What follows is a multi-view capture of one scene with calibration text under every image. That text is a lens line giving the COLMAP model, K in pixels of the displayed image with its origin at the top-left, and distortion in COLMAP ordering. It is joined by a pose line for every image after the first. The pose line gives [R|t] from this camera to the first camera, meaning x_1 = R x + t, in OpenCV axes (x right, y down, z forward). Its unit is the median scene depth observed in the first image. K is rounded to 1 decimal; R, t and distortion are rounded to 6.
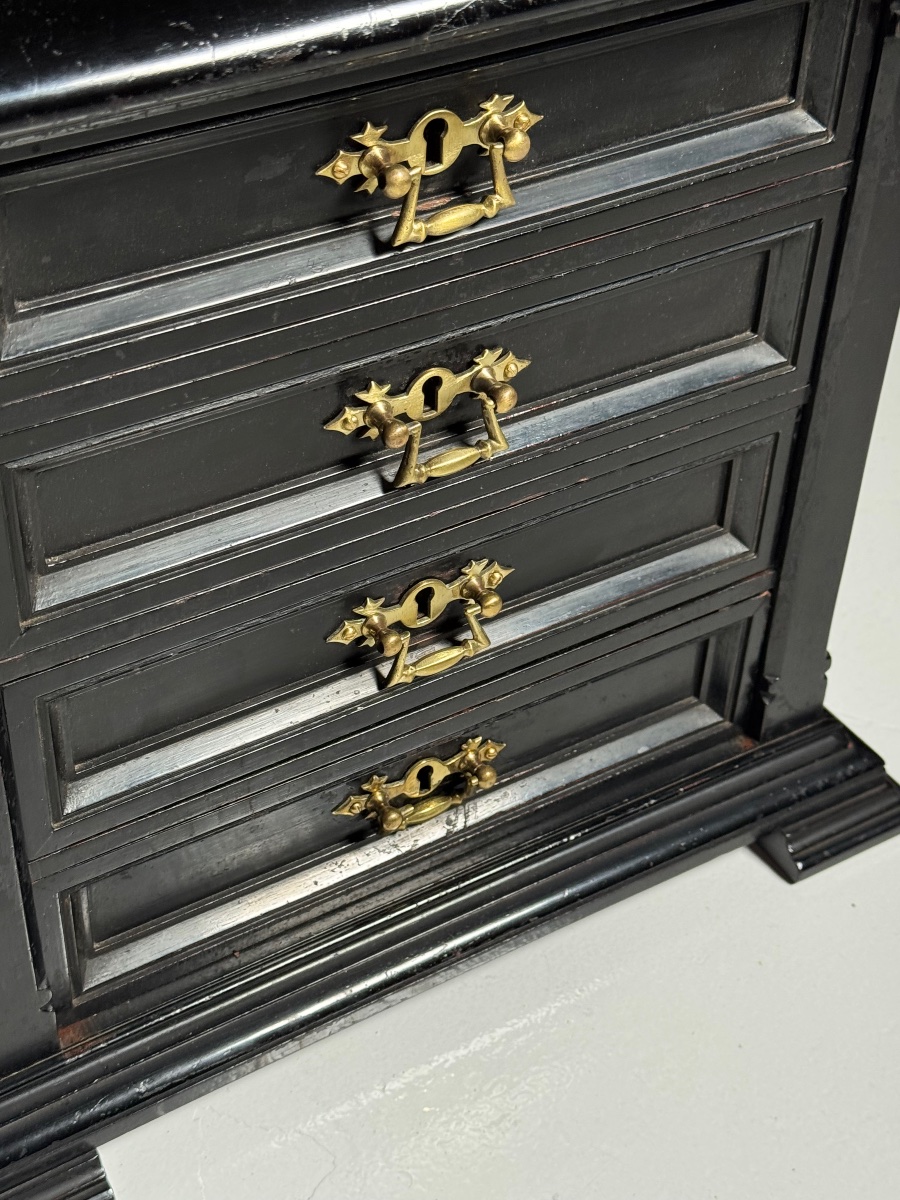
lens RADIAL K [[1922.3, 0, 450.0], [0, 1922.3, 600.0], [0, 0, 1]] dist [0.157247, -0.033069]
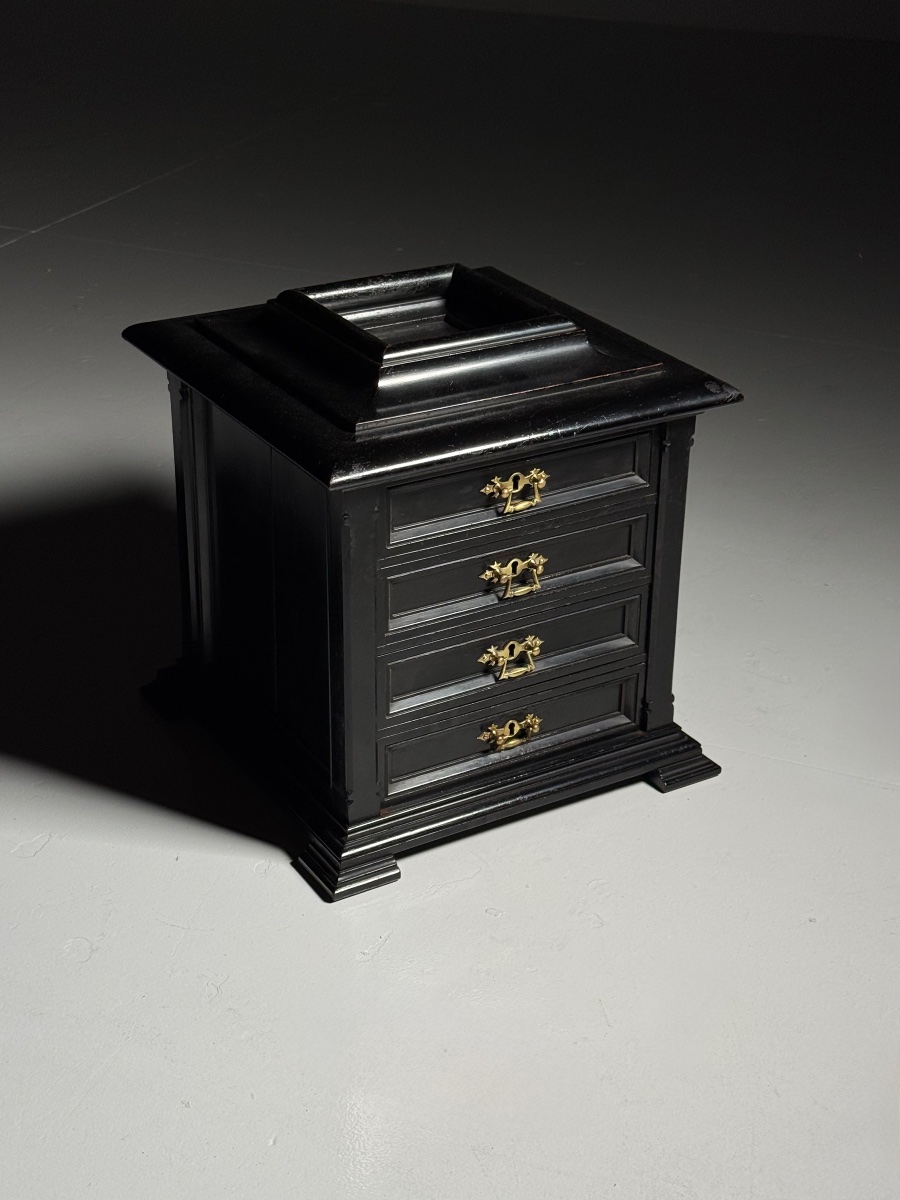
lens RADIAL K [[1922.3, 0, 450.0], [0, 1922.3, 600.0], [0, 0, 1]] dist [0.157247, -0.033069]
pose [[0.999818, -0.015160, -0.011616, -0.073830], [0.011981, 0.971508, -0.236704, 0.627205], [0.014874, 0.236521, 0.971512, -1.820583]]
